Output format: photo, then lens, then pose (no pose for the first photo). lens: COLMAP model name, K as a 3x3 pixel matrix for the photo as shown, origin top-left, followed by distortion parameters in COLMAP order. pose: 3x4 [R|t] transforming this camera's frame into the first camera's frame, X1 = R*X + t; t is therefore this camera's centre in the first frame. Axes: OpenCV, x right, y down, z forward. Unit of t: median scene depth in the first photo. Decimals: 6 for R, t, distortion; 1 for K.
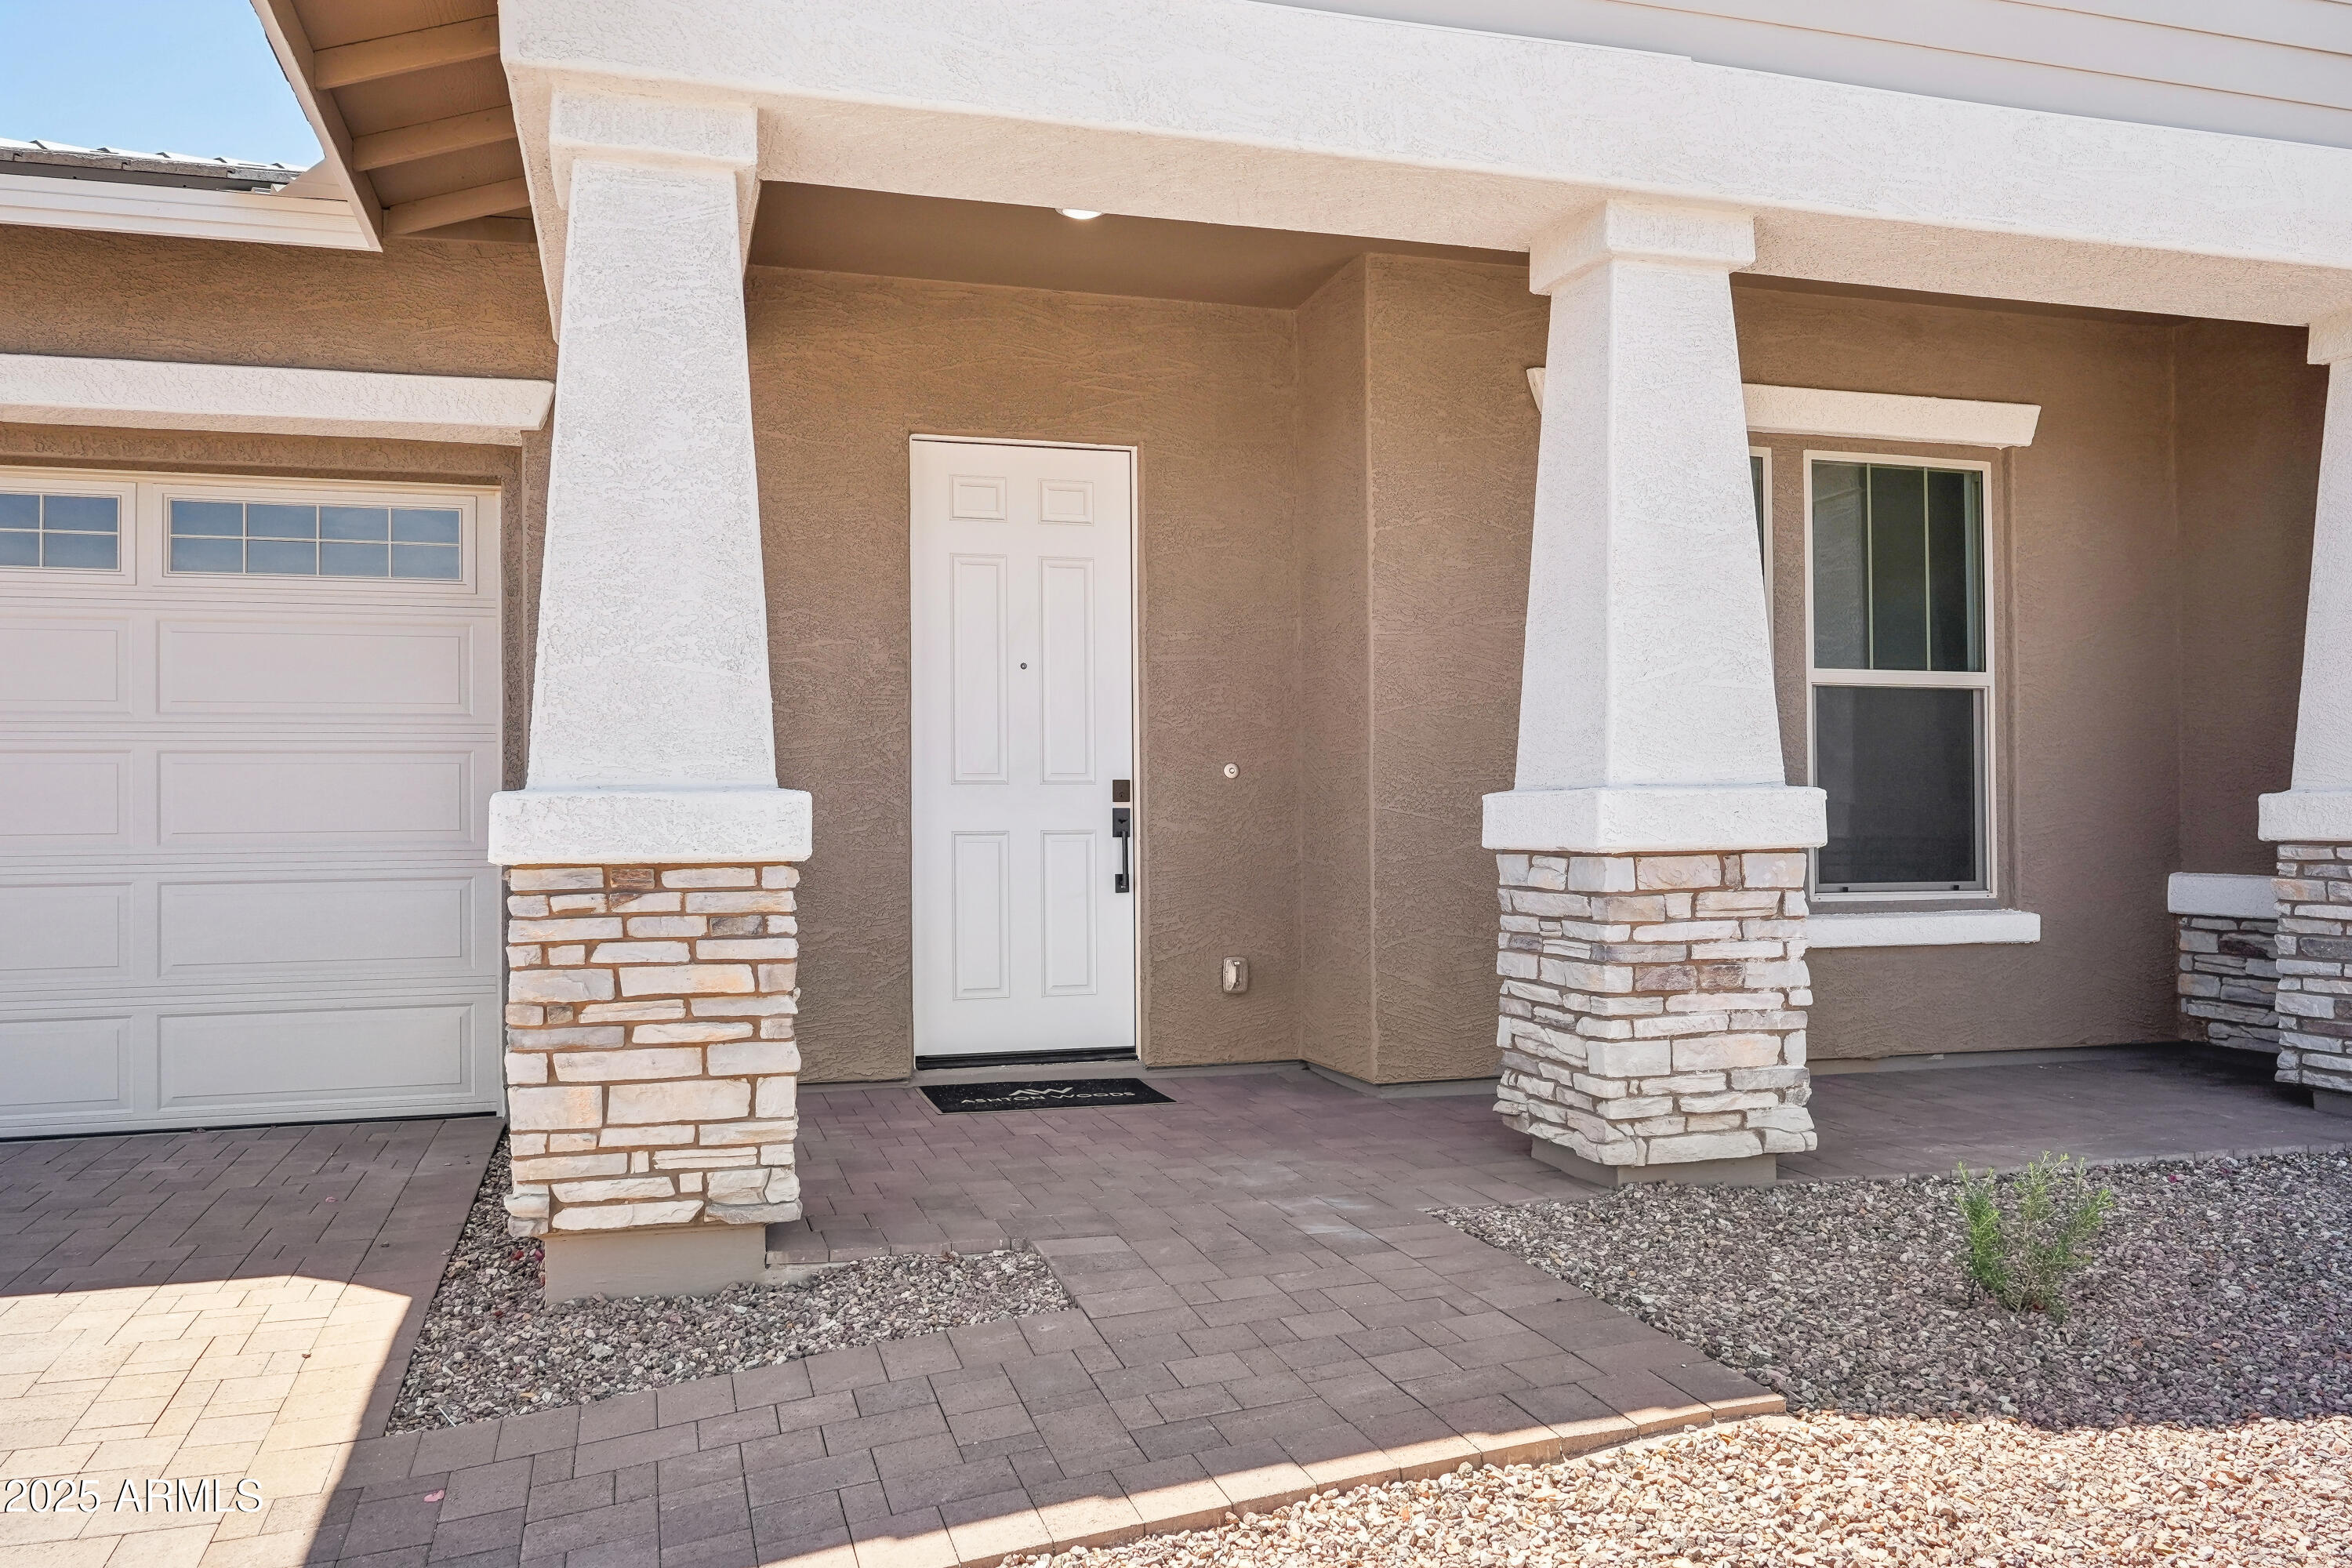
lens RADIAL K [[1800.0, 0, 1181.6], [0, 1800.0, 764.5], [0, 0, 1]] dist [0.009522, -0.003241]
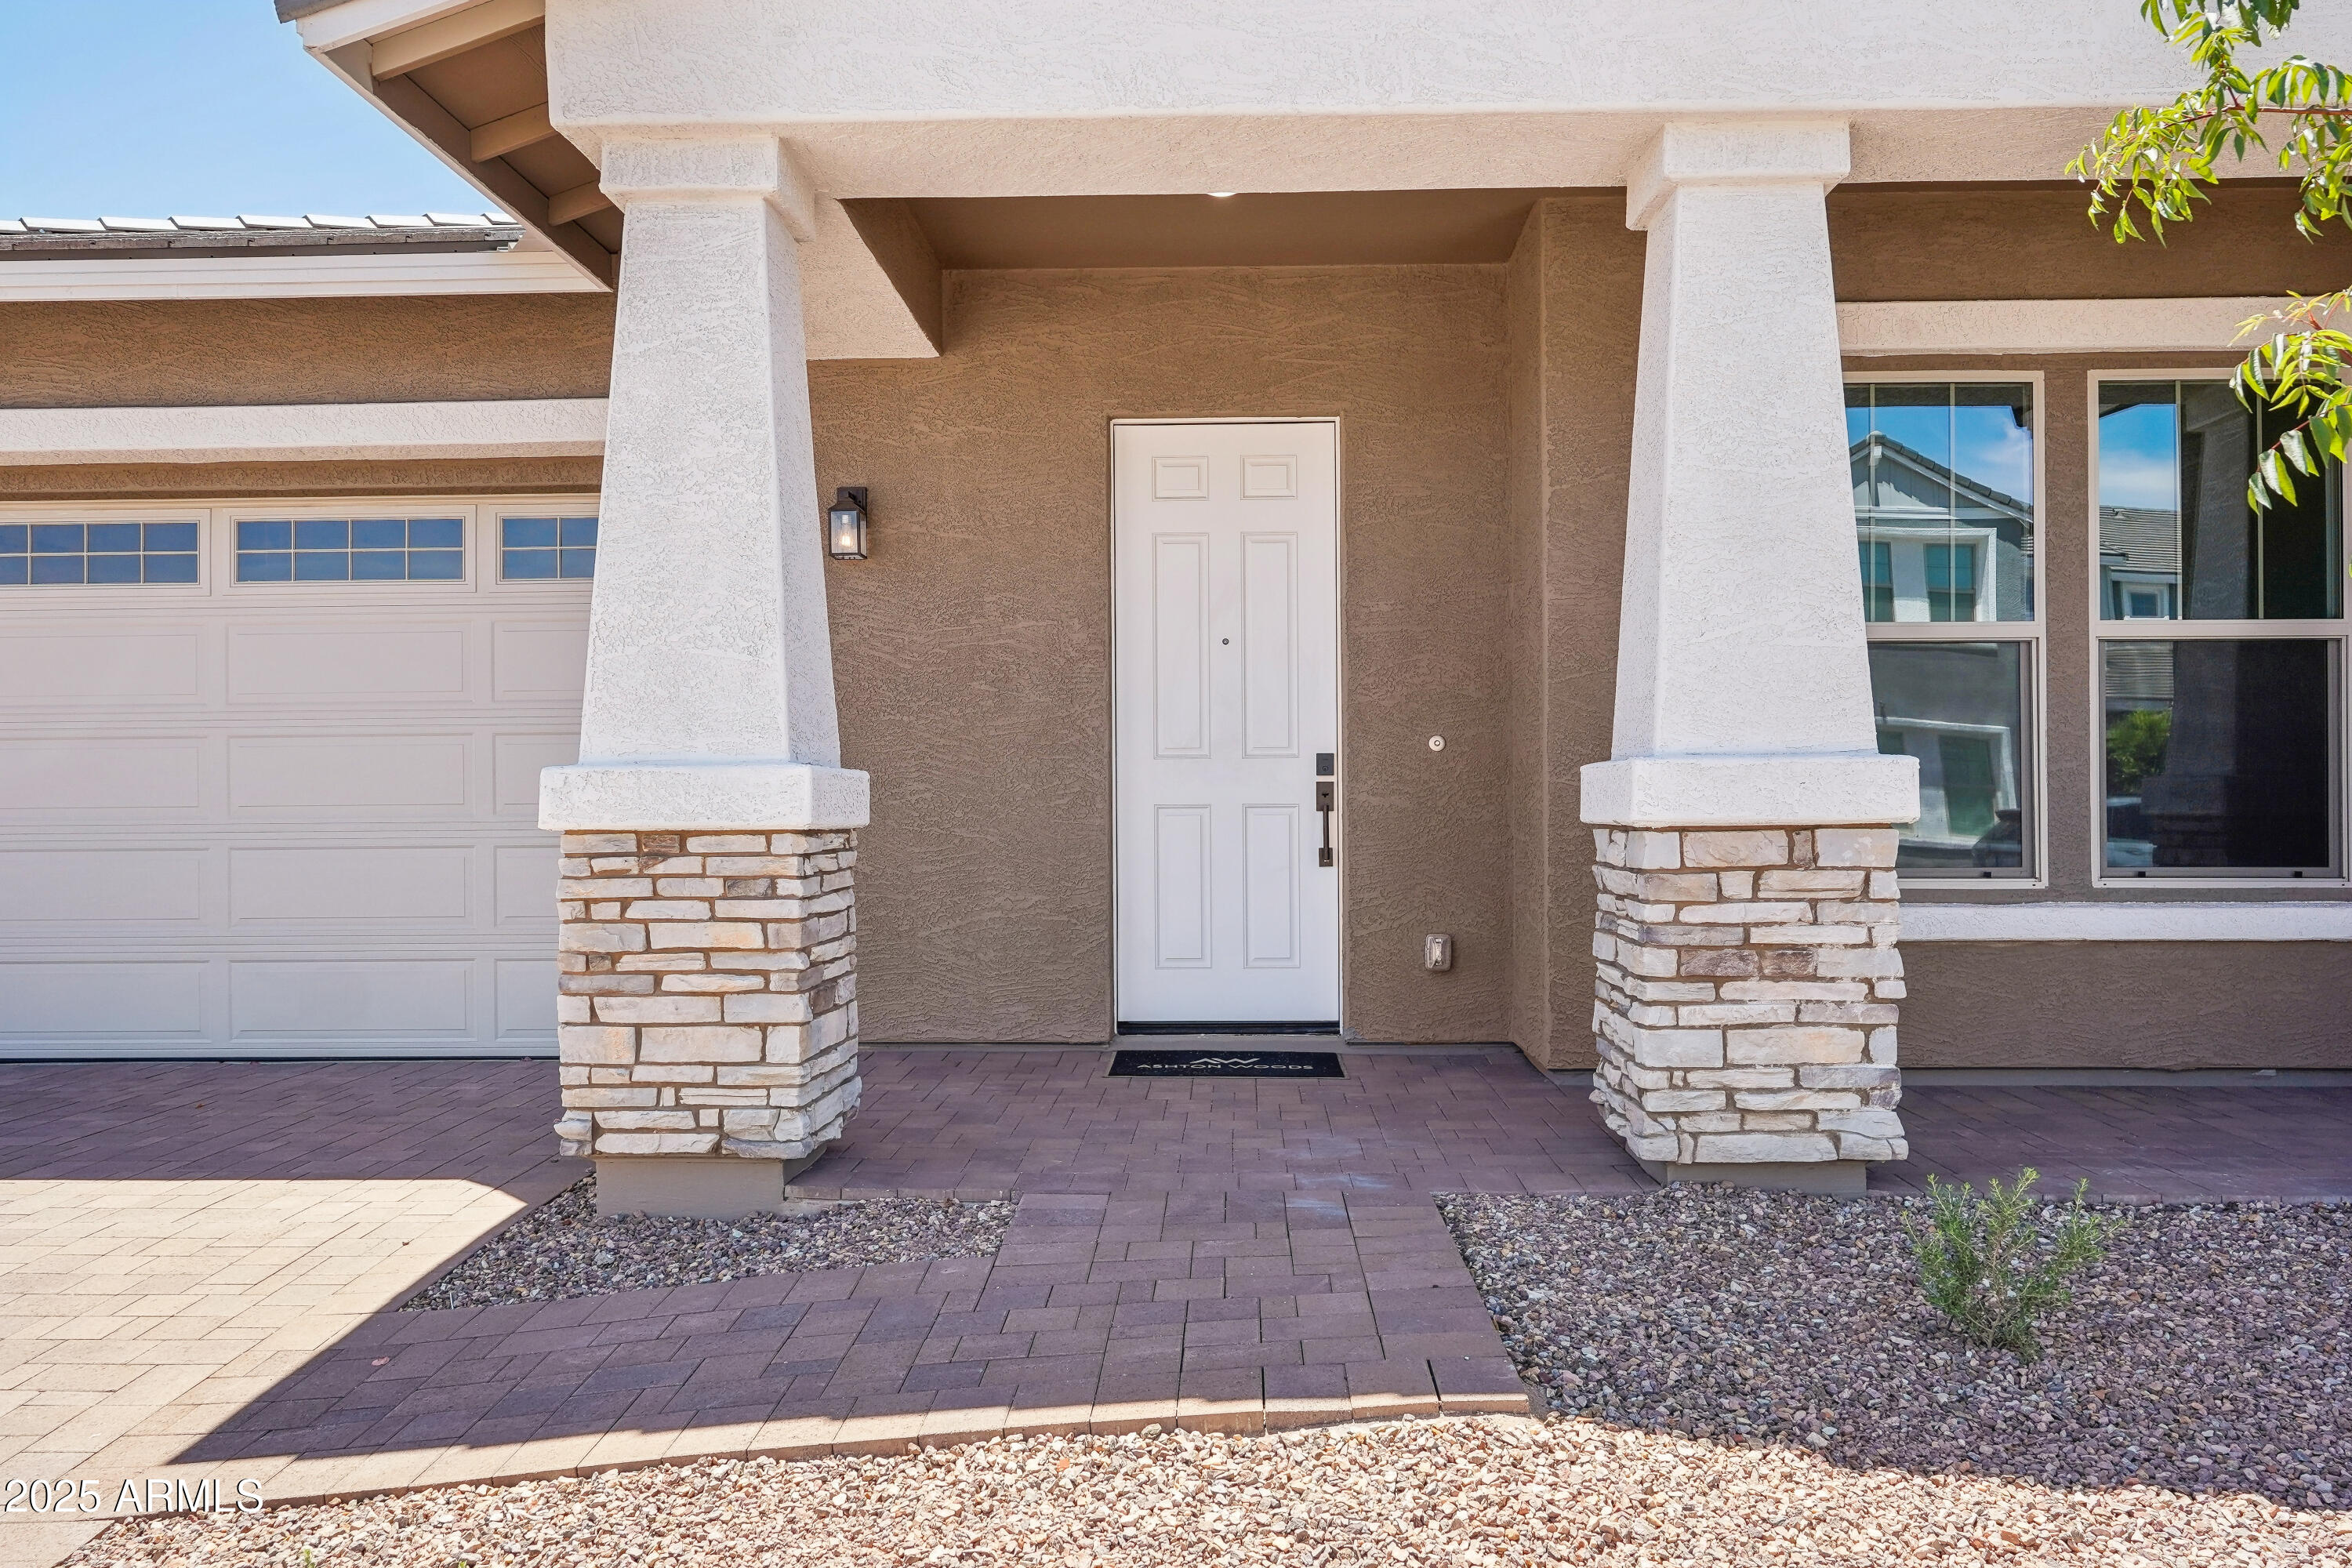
lens RADIAL K [[1830.4, 0, 1174.3], [0, 1830.4, 763.8], [0, 0, 1]] dist [0.010479, -0.005262]
pose [[0.947310, -0.004995, -0.320281, 0.302119], [0.009054, 0.999896, 0.011186, 0.003243], [0.320192, -0.013497, 0.947257, 0.020881]]
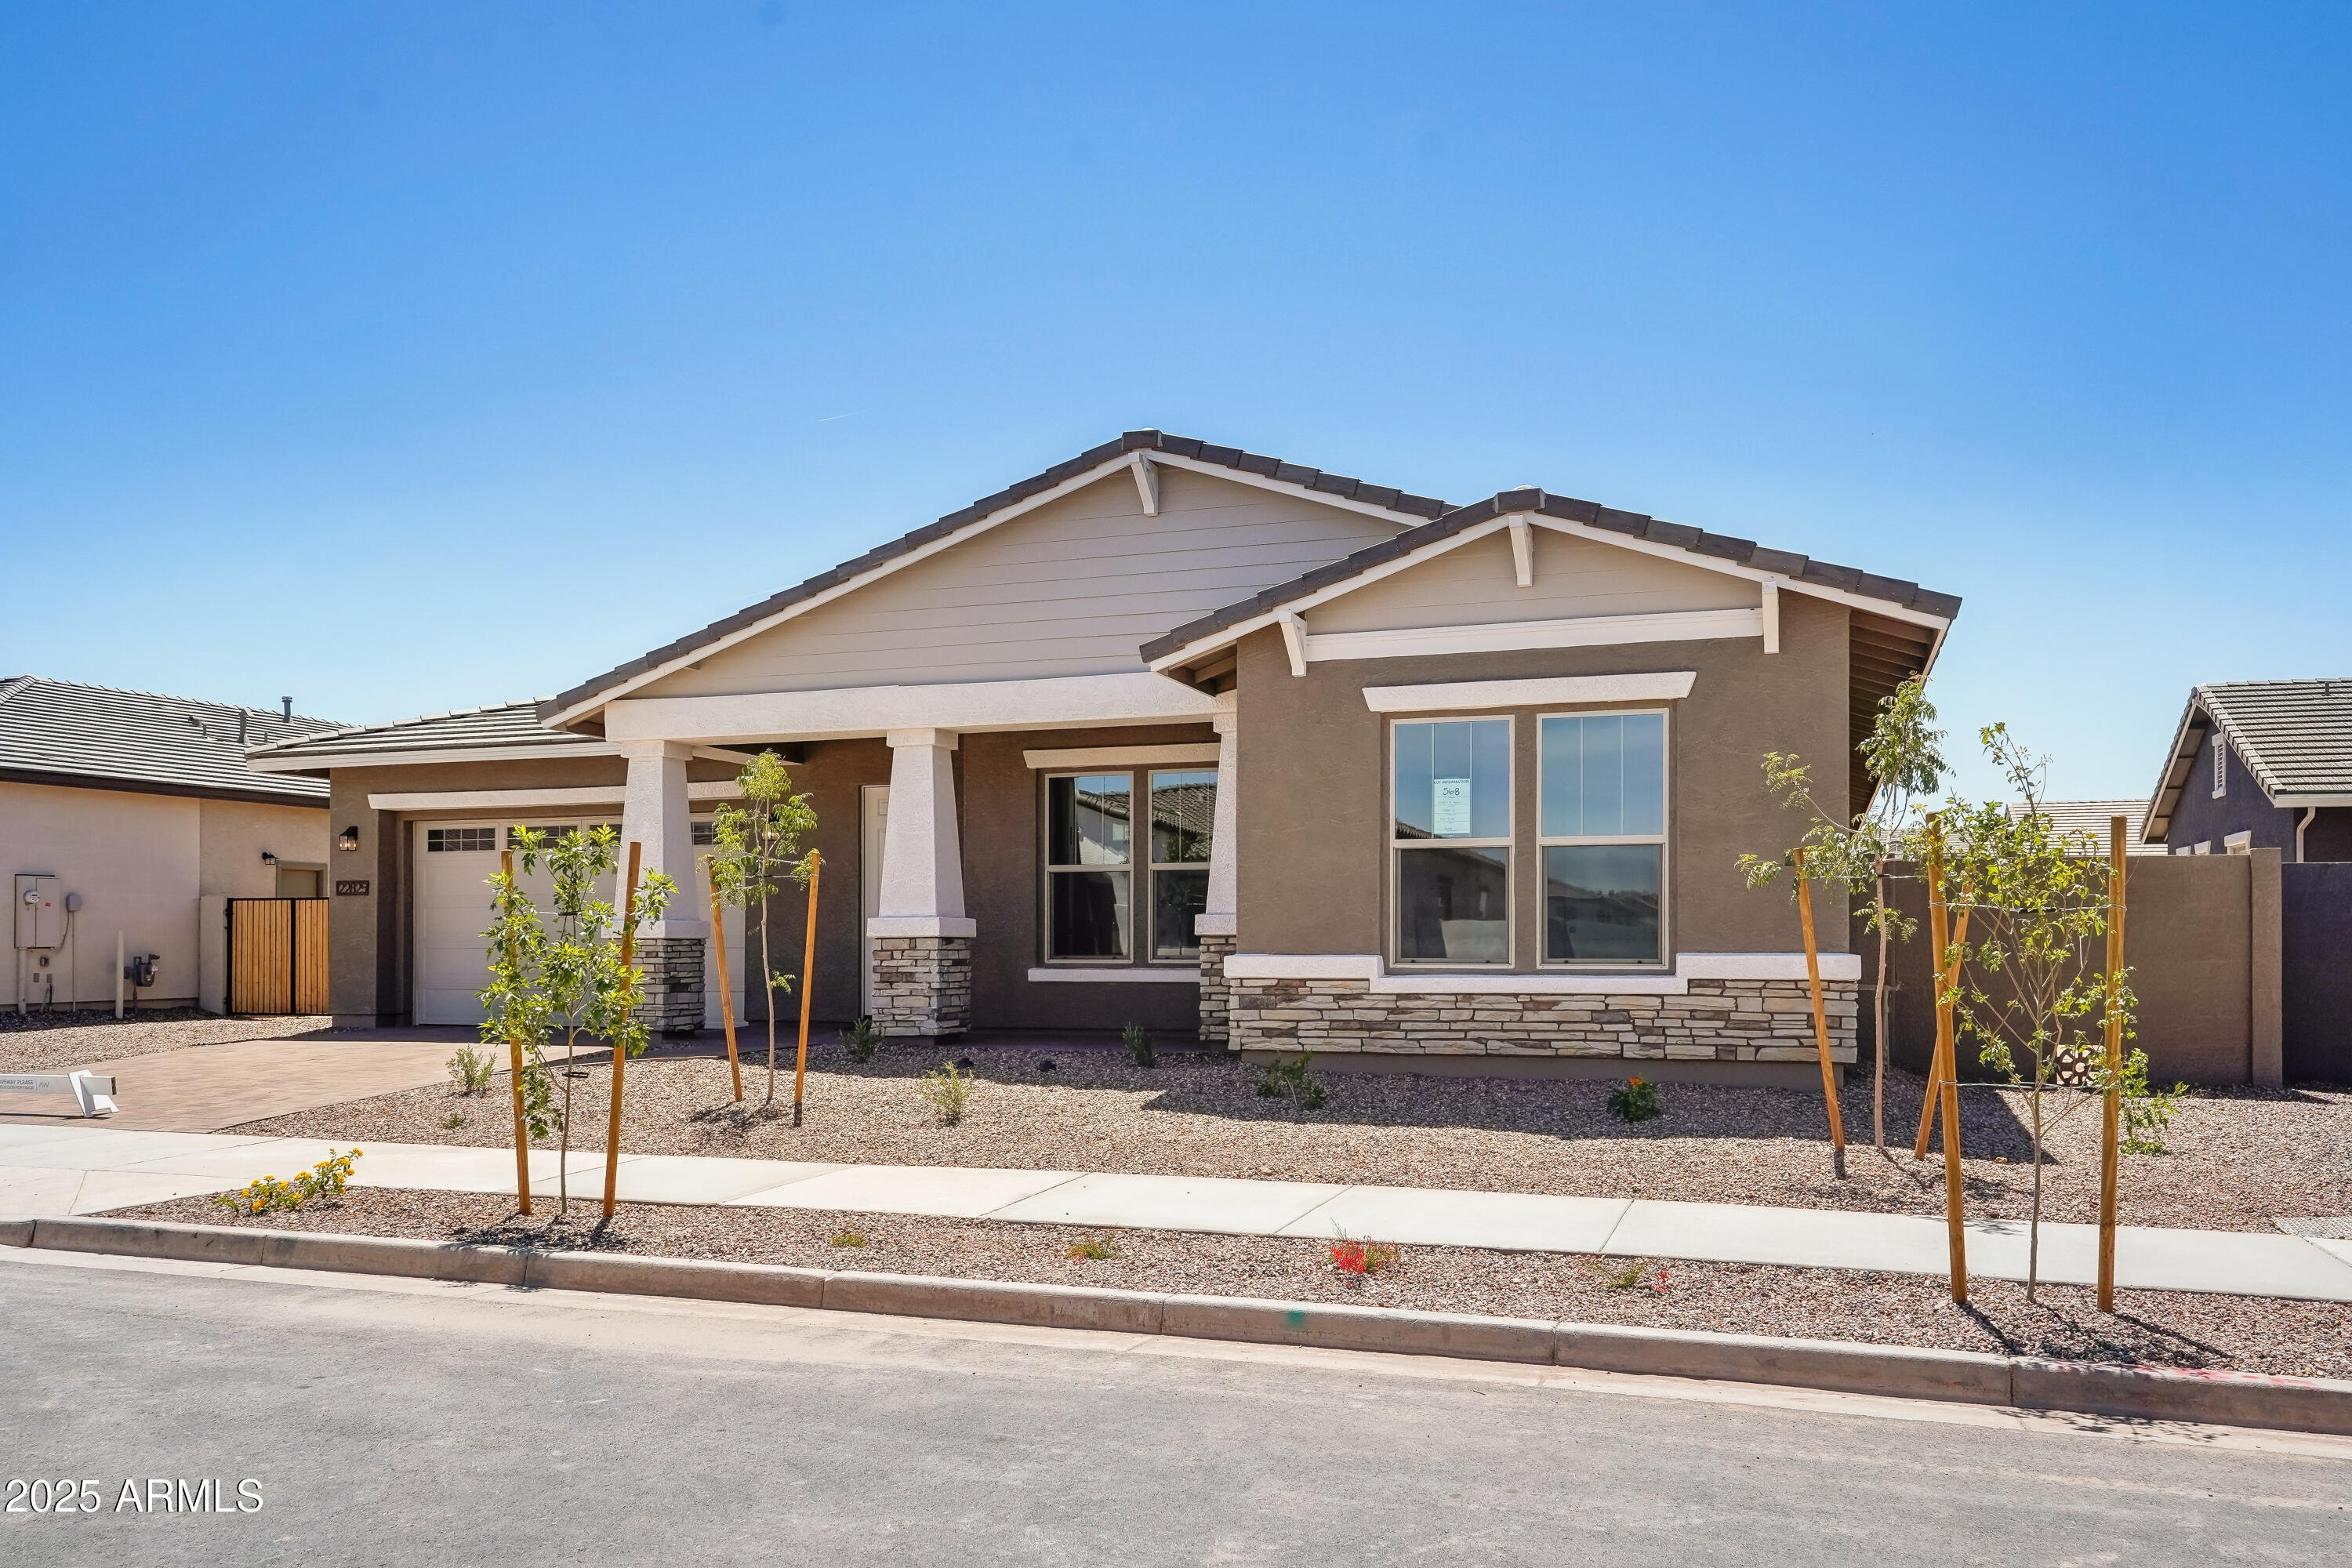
lens RADIAL K [[1731.0, 0, 1201.1], [0, 1731.0, 901.2], [0, 0, 1]] dist [0.014078, -0.010777]
pose [[0.813978, -0.008210, -0.580838, 2.455554], [0.016664, 0.999819, 0.009219, -0.033775], [0.580657, -0.017183, 0.813967, -1.149125]]
